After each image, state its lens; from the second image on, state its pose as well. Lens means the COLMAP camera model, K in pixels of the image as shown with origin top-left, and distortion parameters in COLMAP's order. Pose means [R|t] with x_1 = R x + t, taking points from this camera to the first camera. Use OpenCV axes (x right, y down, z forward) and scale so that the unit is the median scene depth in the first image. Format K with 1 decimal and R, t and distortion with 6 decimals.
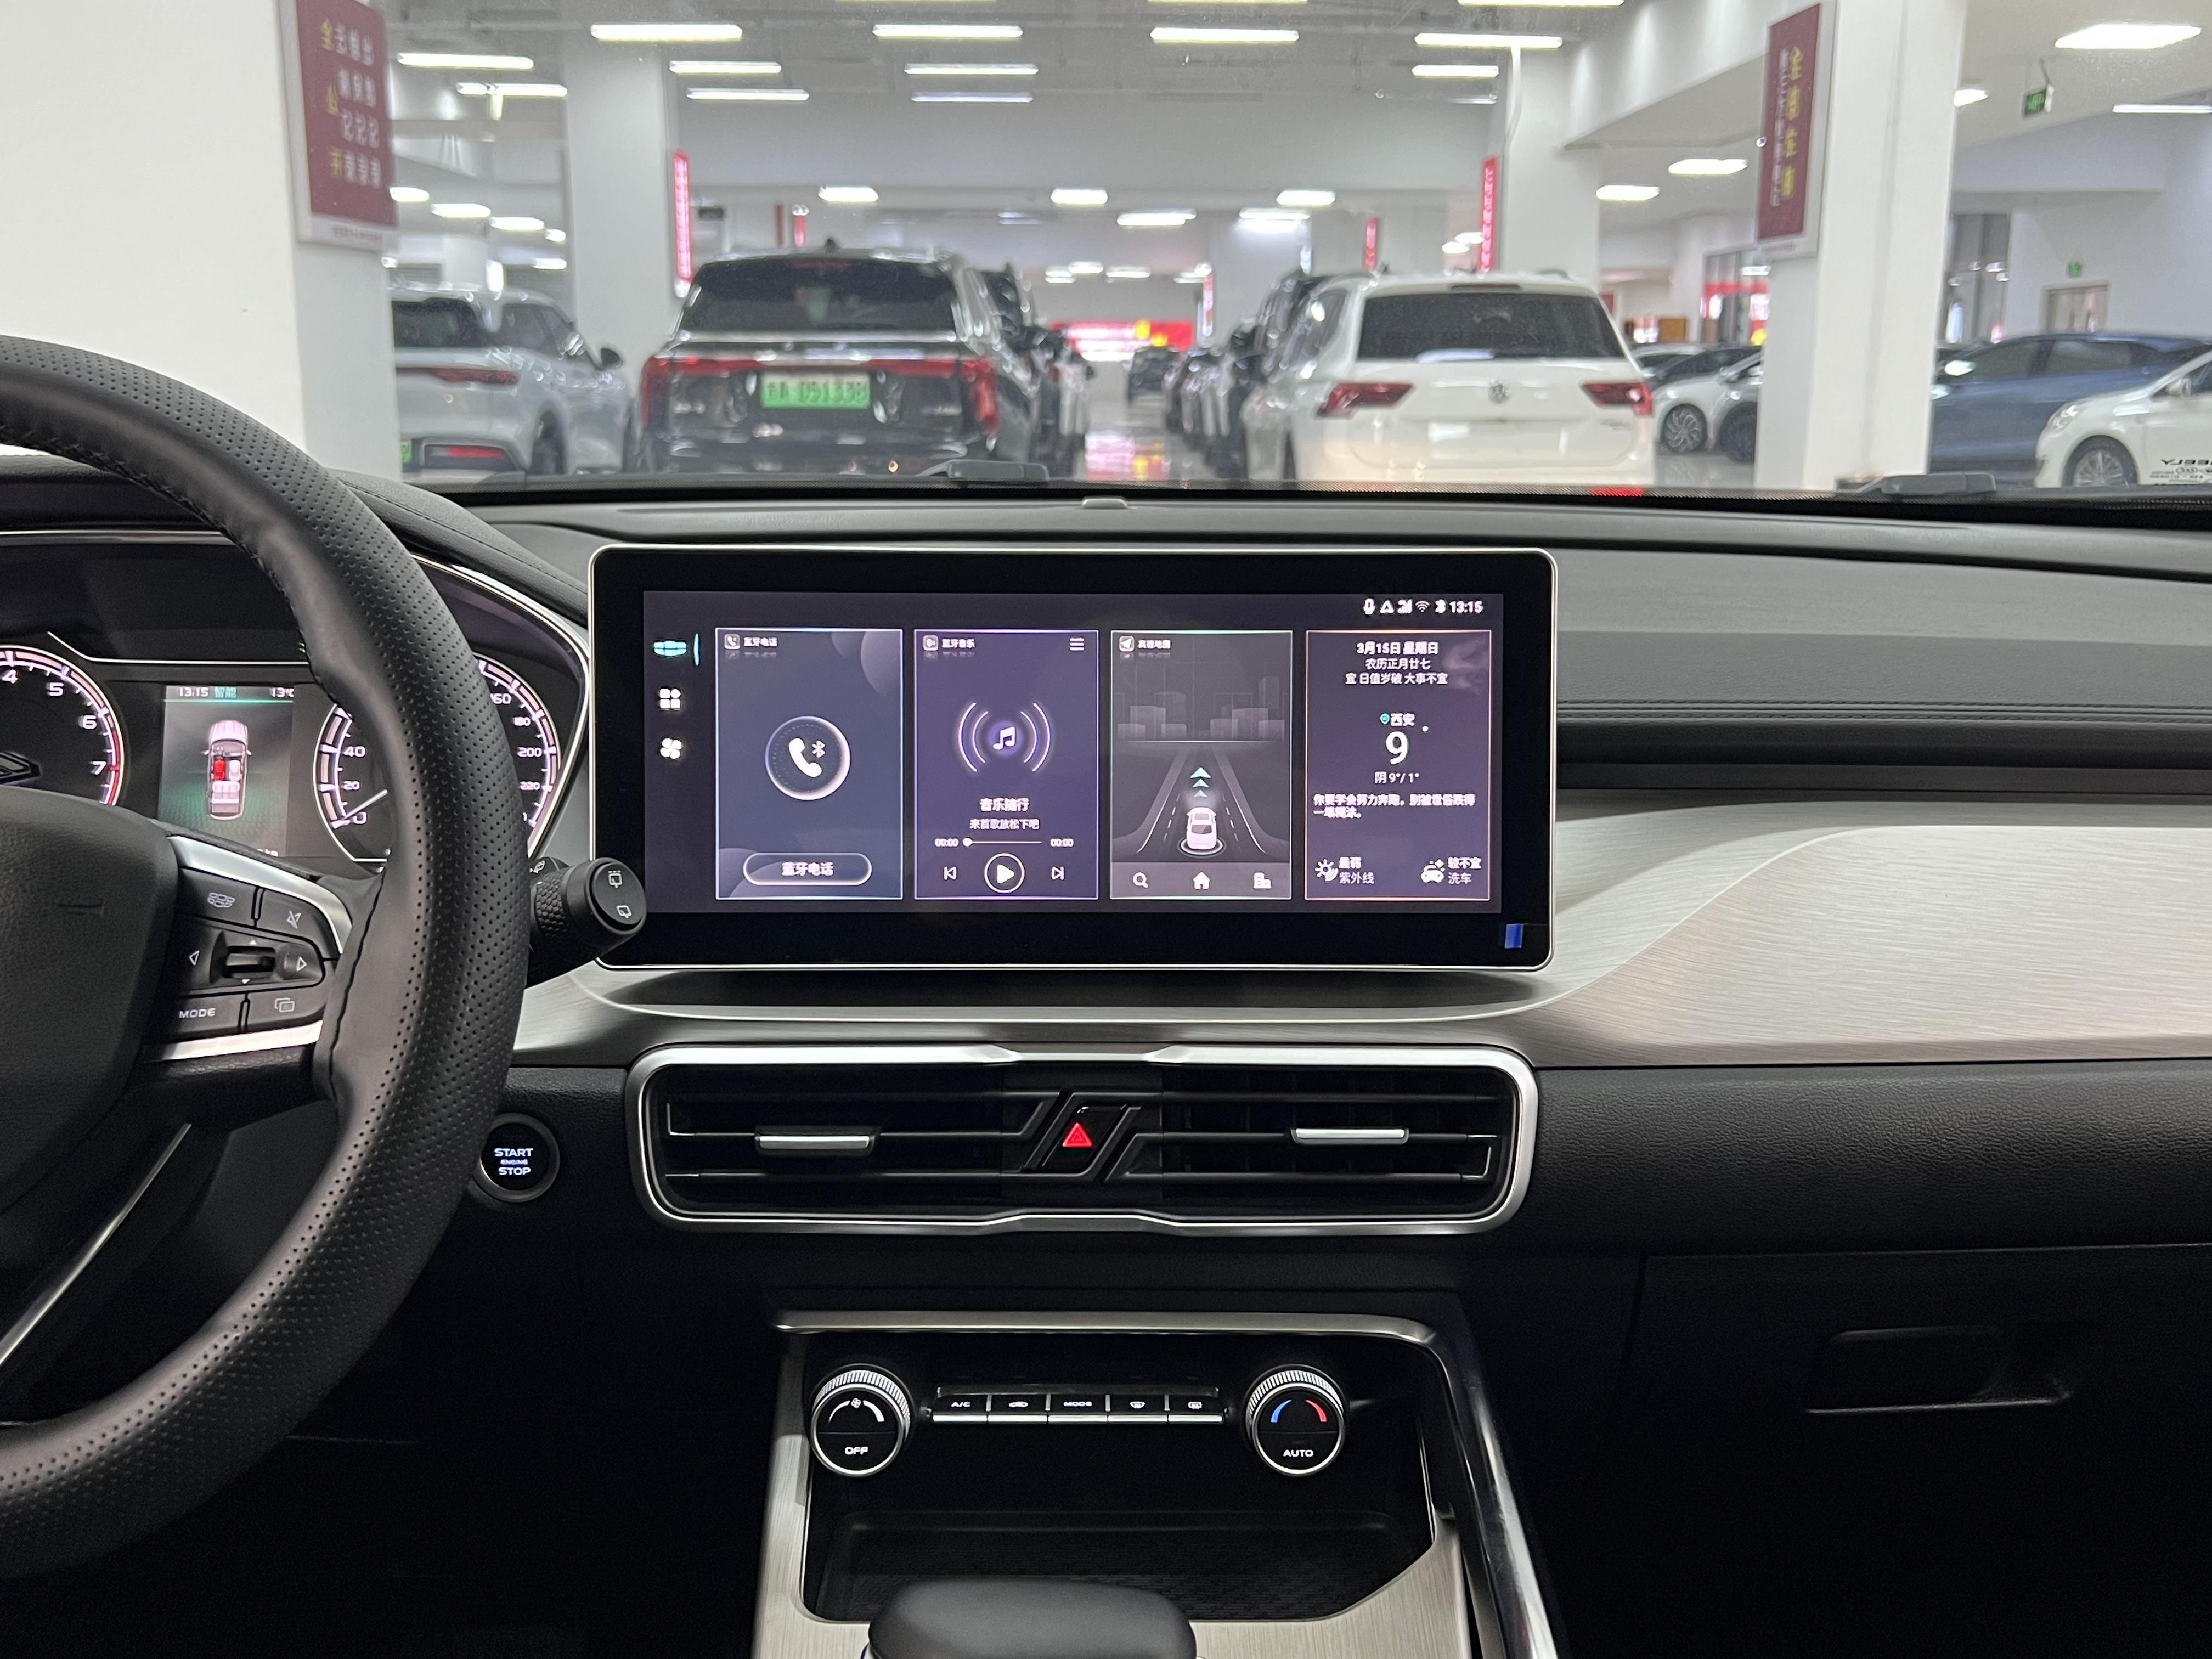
lens RADIAL K [[2149.6, 0, 1106.0], [0, 2149.6, 829.5], [0, 0, 1]] dist [0.141094, -0.357225]
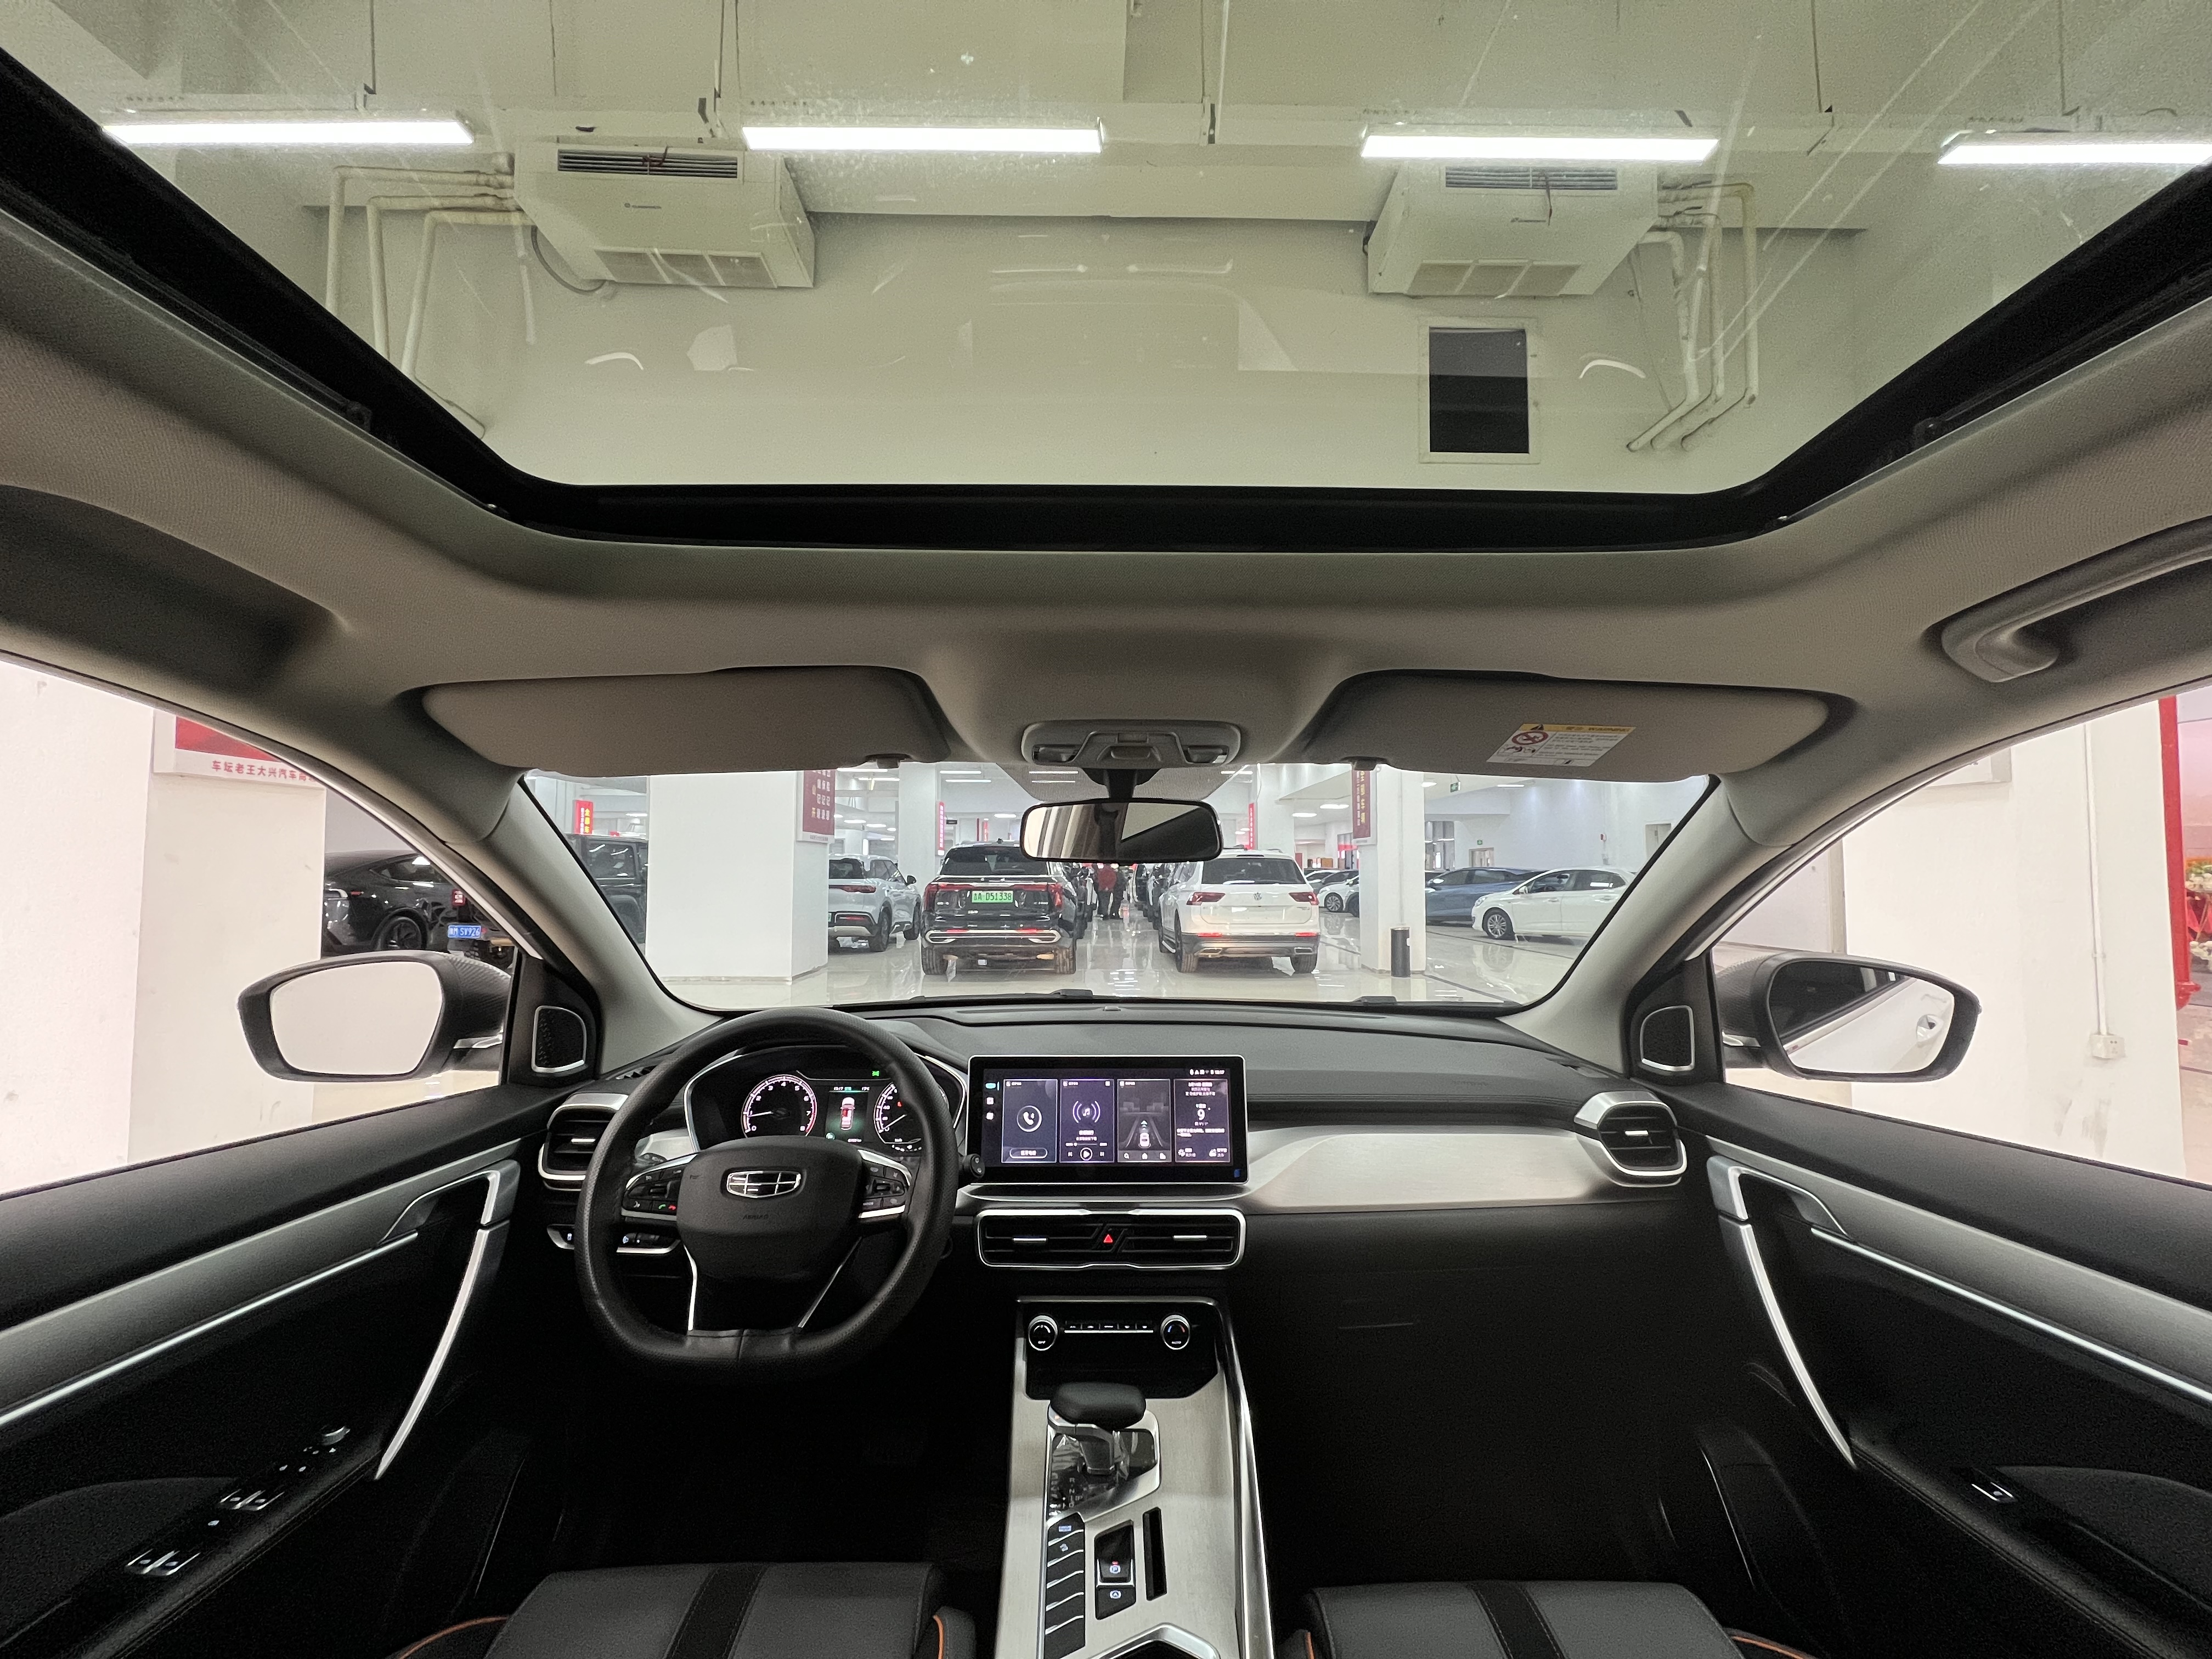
lens RADIAL K [[884.4, 0, 1108.2], [0, 884.4, 828.6], [0, 0, 1]] dist [-0.000691, -0.000100]
pose [[0.999985, -0.002205, 0.005021, -0.015886], [0.003427, 0.966012, -0.258476, -0.096732], [-0.004280, 0.258489, 0.966005, -0.402029]]
